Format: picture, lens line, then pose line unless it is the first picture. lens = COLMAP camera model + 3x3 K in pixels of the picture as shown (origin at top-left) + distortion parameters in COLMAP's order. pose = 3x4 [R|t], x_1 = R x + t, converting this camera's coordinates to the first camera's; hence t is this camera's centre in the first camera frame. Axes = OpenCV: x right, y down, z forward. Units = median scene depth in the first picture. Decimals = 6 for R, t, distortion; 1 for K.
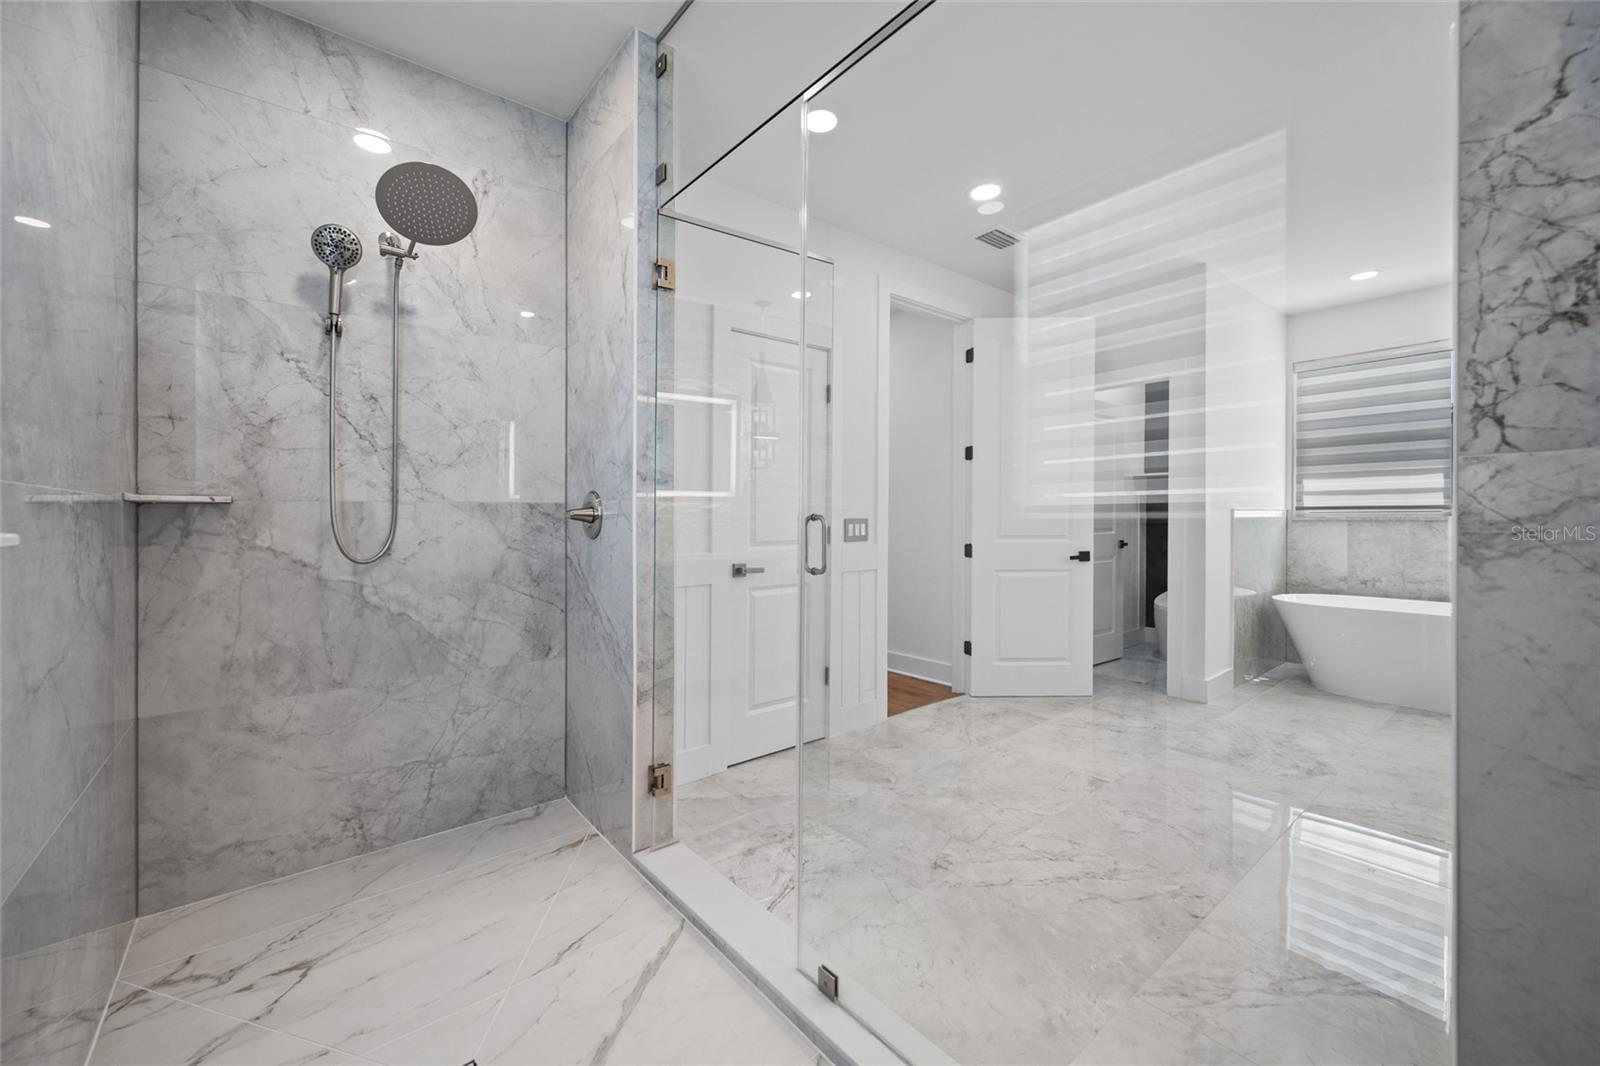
lens RADIAL K [[629.4, 0, 783.9], [0, 629.4, 501.5], [0, 0, 1]] dist [0.002144, -0.000149]
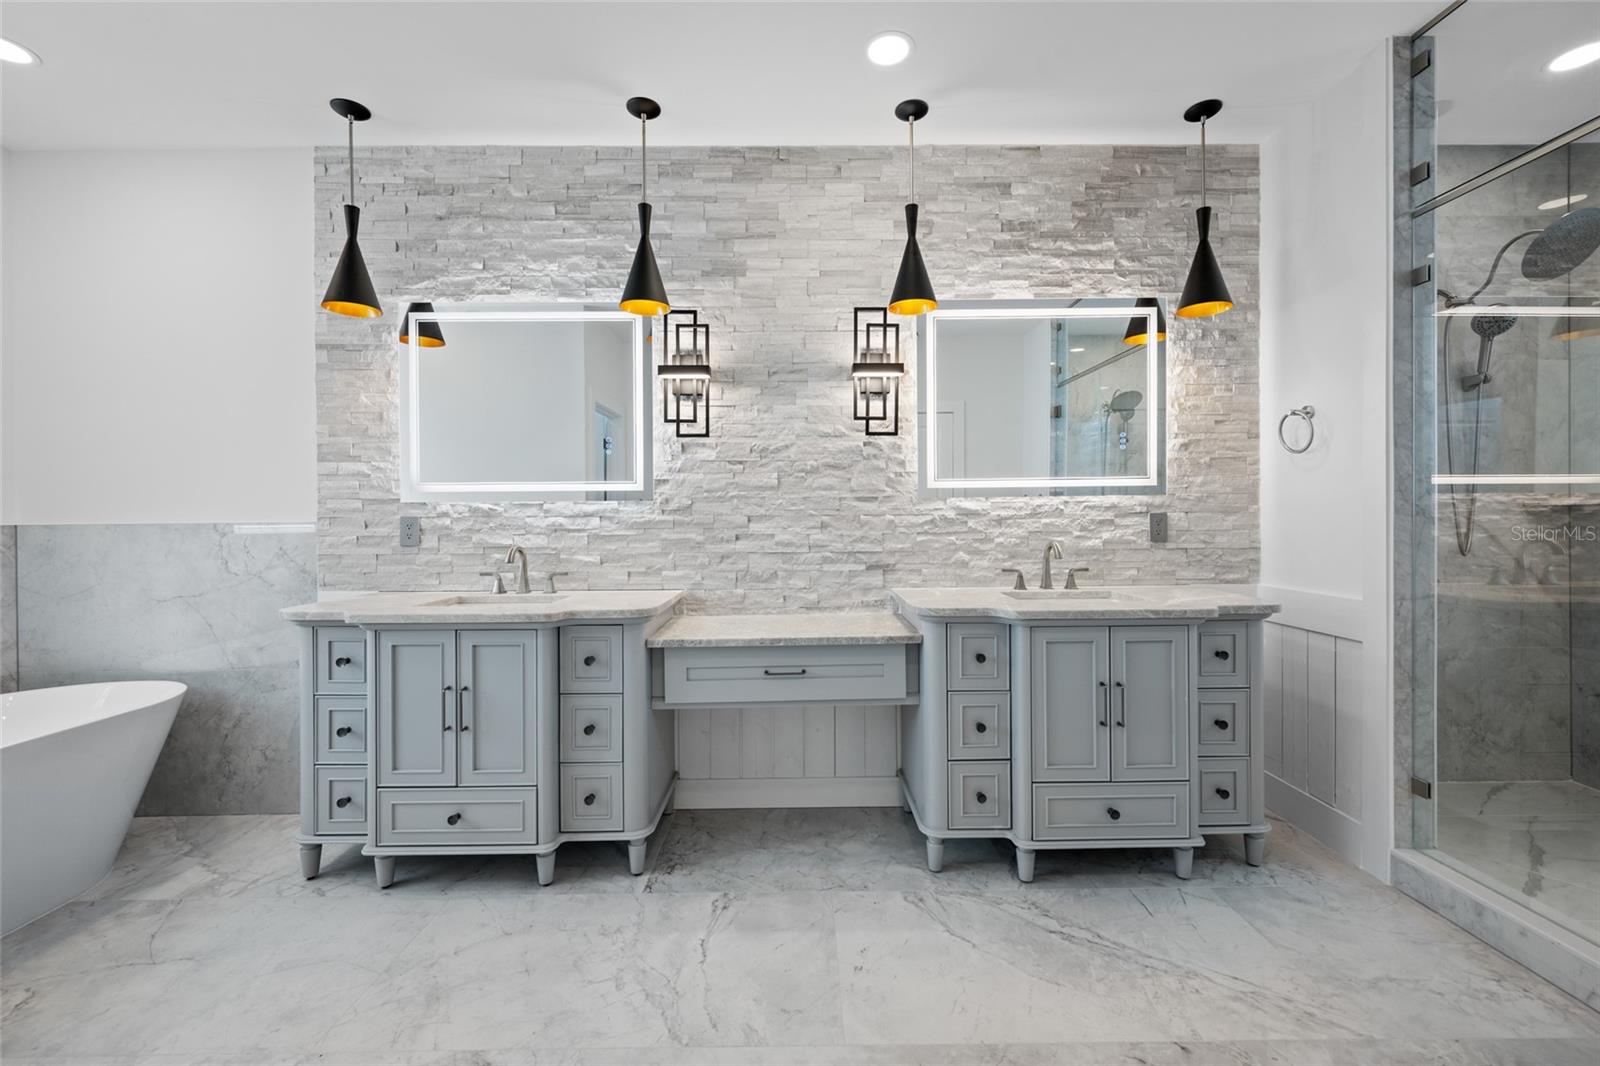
lens RADIAL K [[629.4, 0, 813.5], [0, 629.4, 527.1], [0, 0, 1]] dist [0.002144, -0.000149]
pose [[-0.795303, 0.010374, 0.606124, 0.365037], [0.002427, 0.999900, -0.013928, 0.024695], [-0.606208, -0.009606, -0.795248, 1.267016]]
